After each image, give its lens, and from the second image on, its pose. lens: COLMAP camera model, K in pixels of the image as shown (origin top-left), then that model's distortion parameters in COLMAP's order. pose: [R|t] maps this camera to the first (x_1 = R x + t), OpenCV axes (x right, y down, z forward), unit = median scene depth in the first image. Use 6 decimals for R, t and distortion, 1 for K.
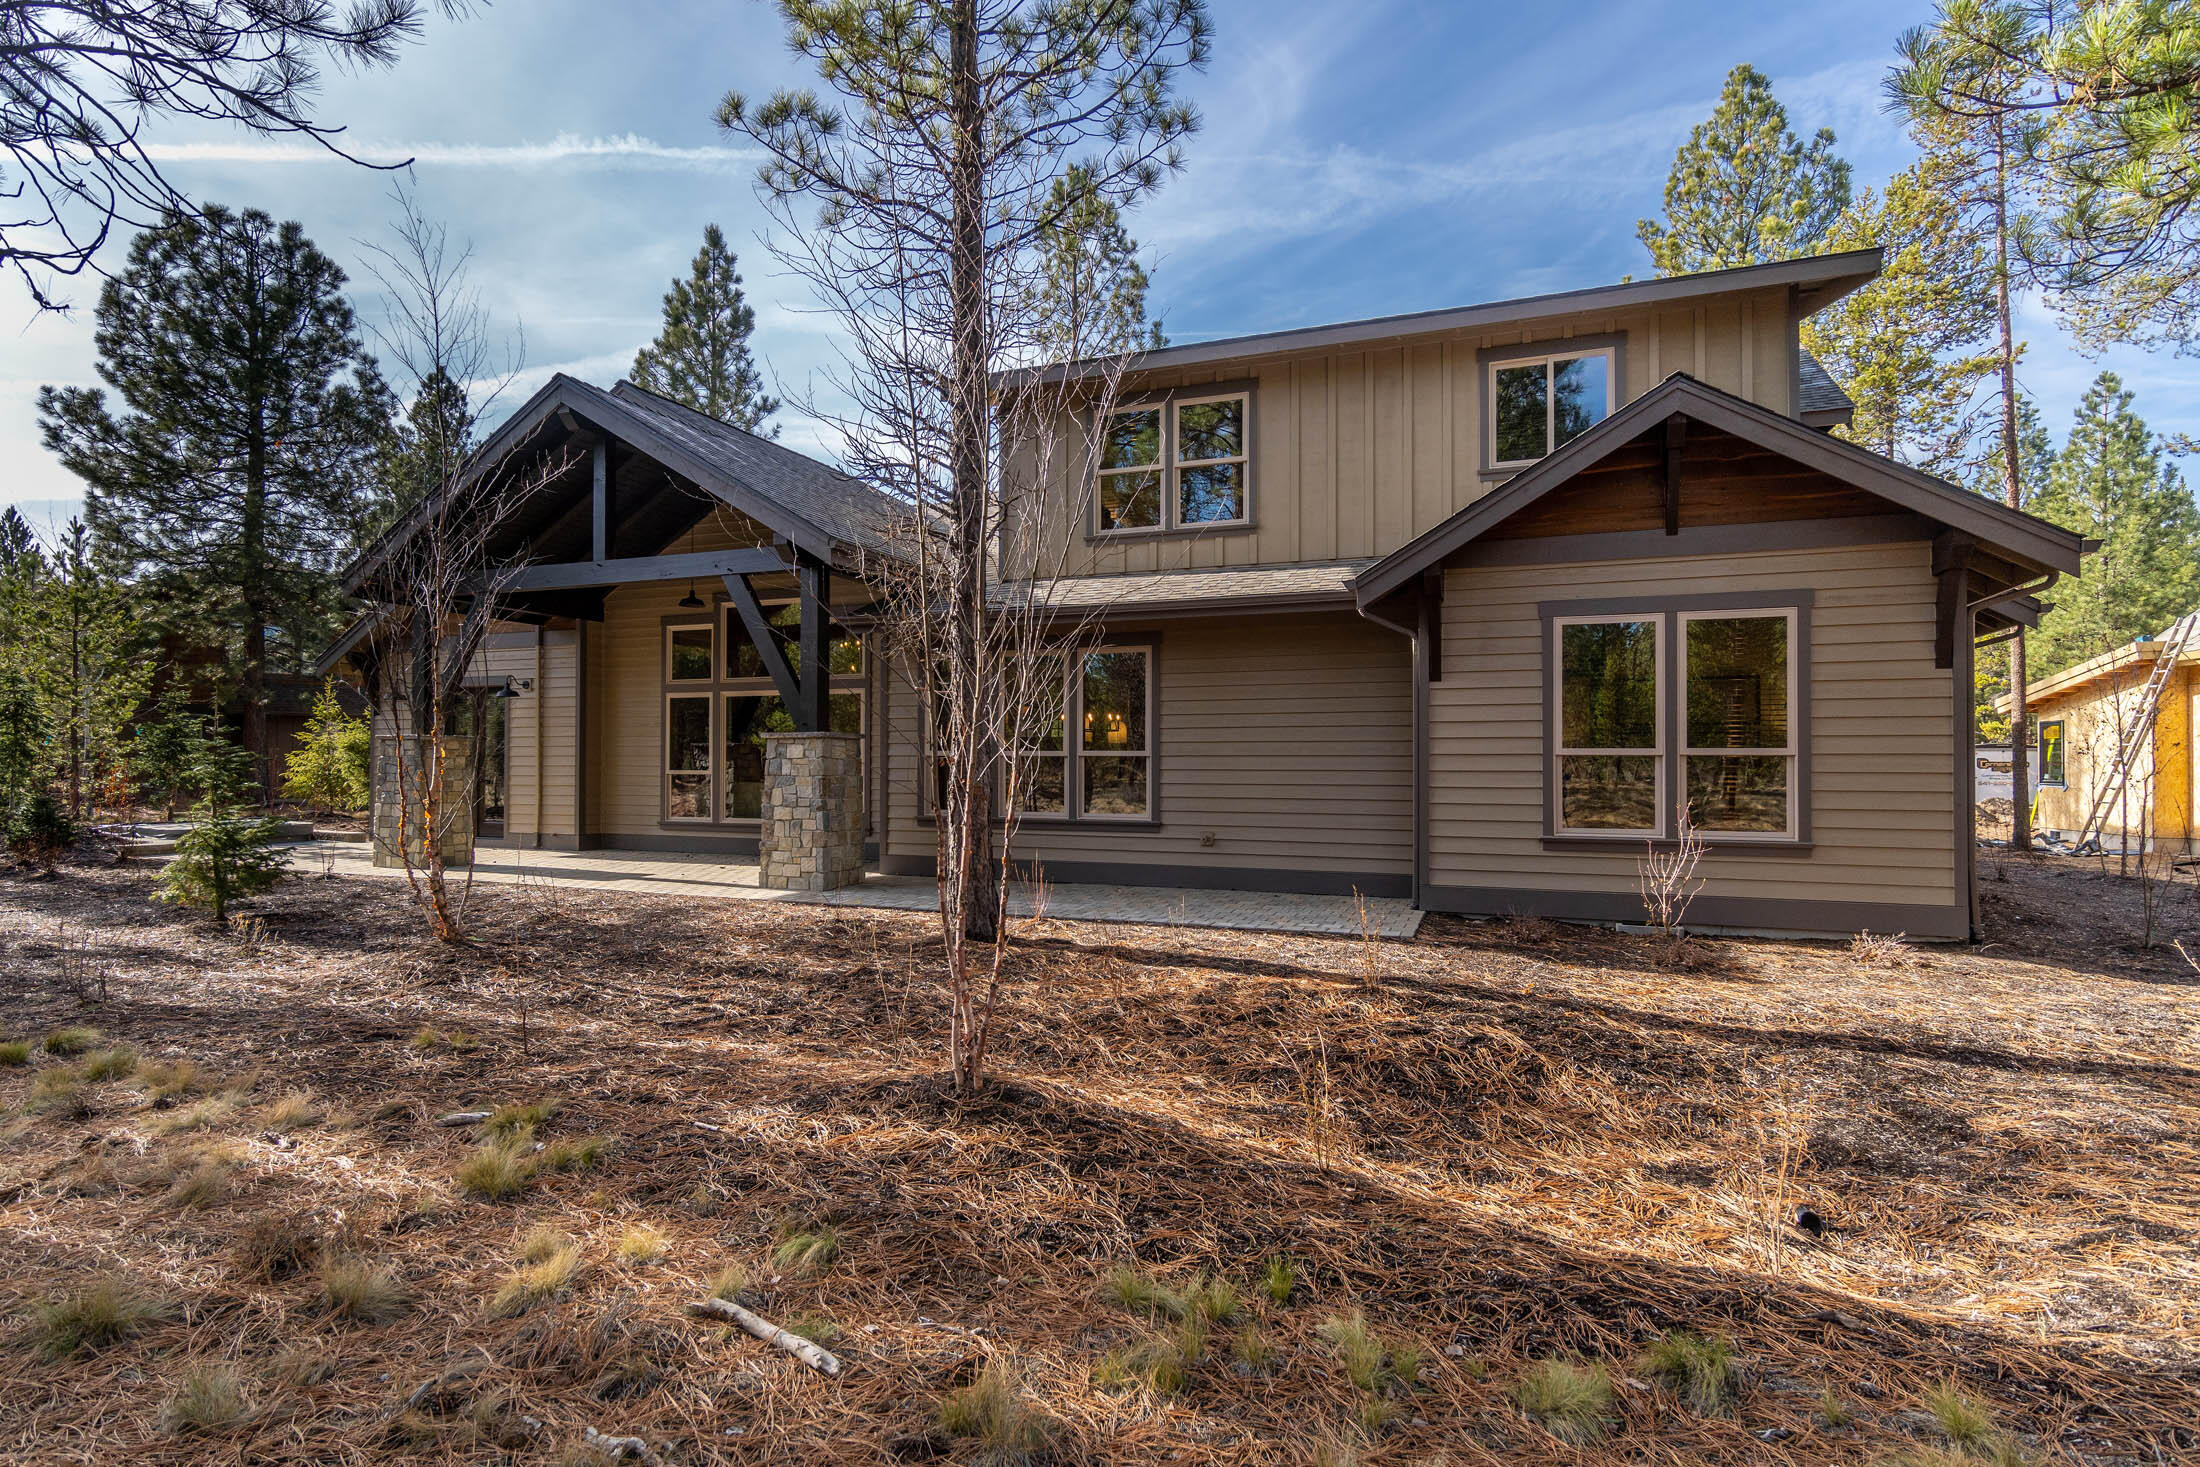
lens RADIAL K [[1239.3, 0, 1100.0], [0, 1239.3, 733.5], [0, 0, 1]] dist [0.054257, 0.000072]
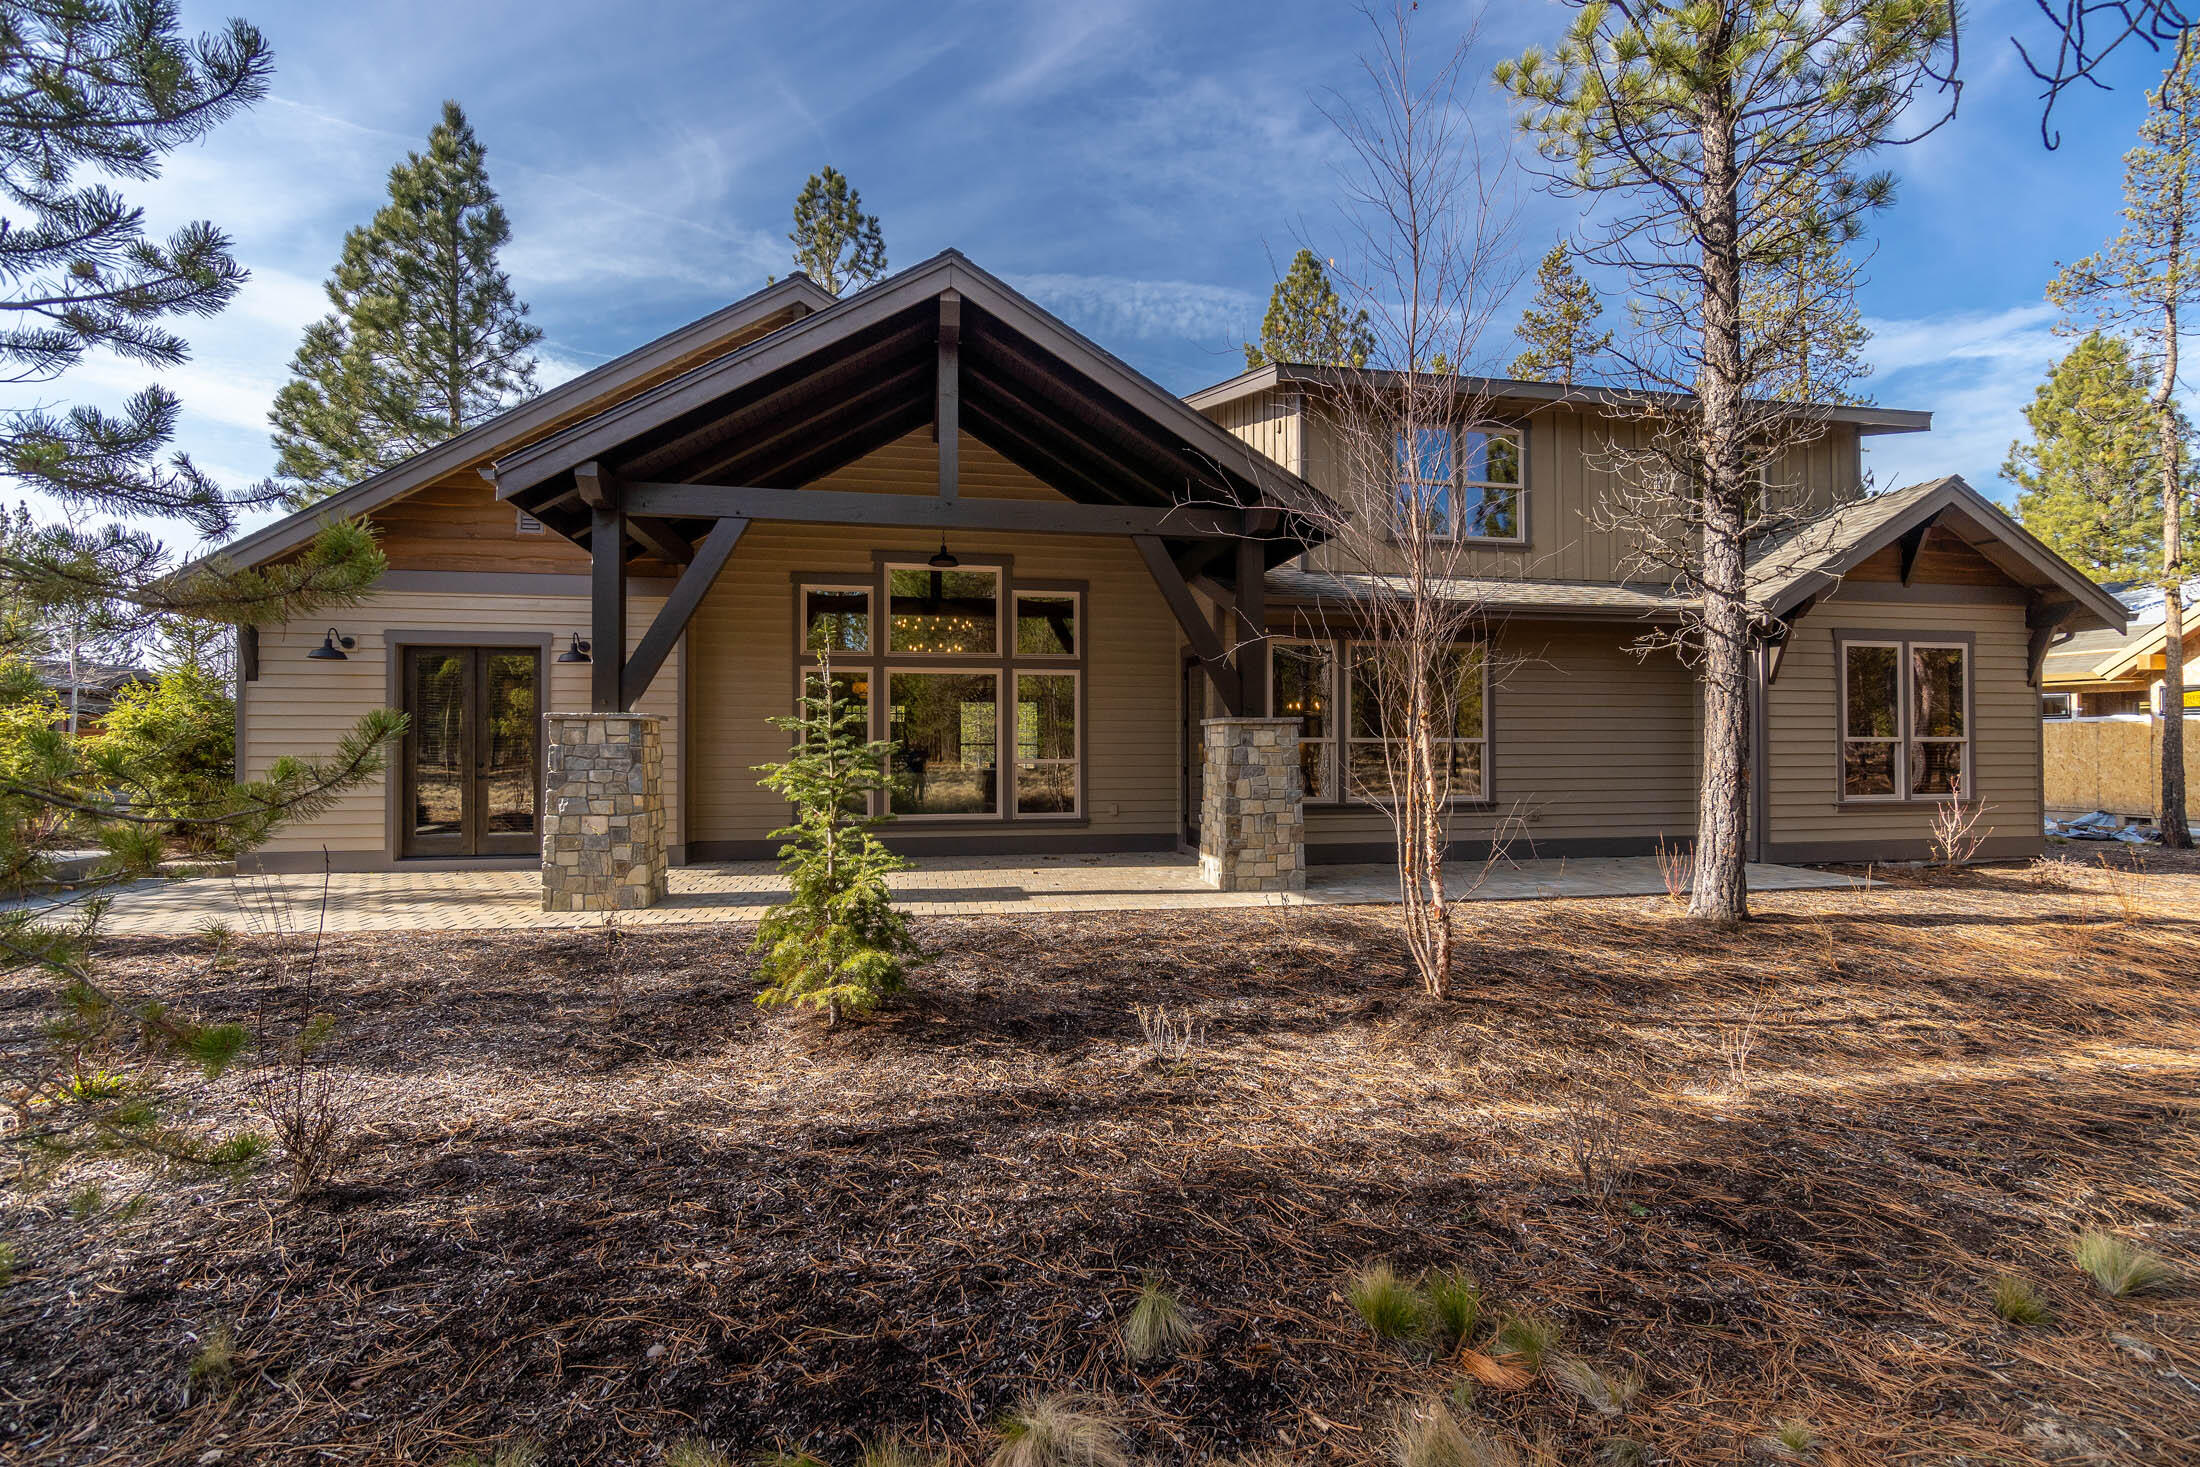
lens RADIAL K [[962.6, 0, 1100.0], [0, 962.6, 733.5], [0, 0, 1]] dist [0.024426, 0.000075]
pose [[0.815532, 0.004117, 0.578697, -0.685698], [-0.009862, 0.999928, 0.006785, 0.006867], [-0.578628, -0.011241, 0.815514, 0.455923]]
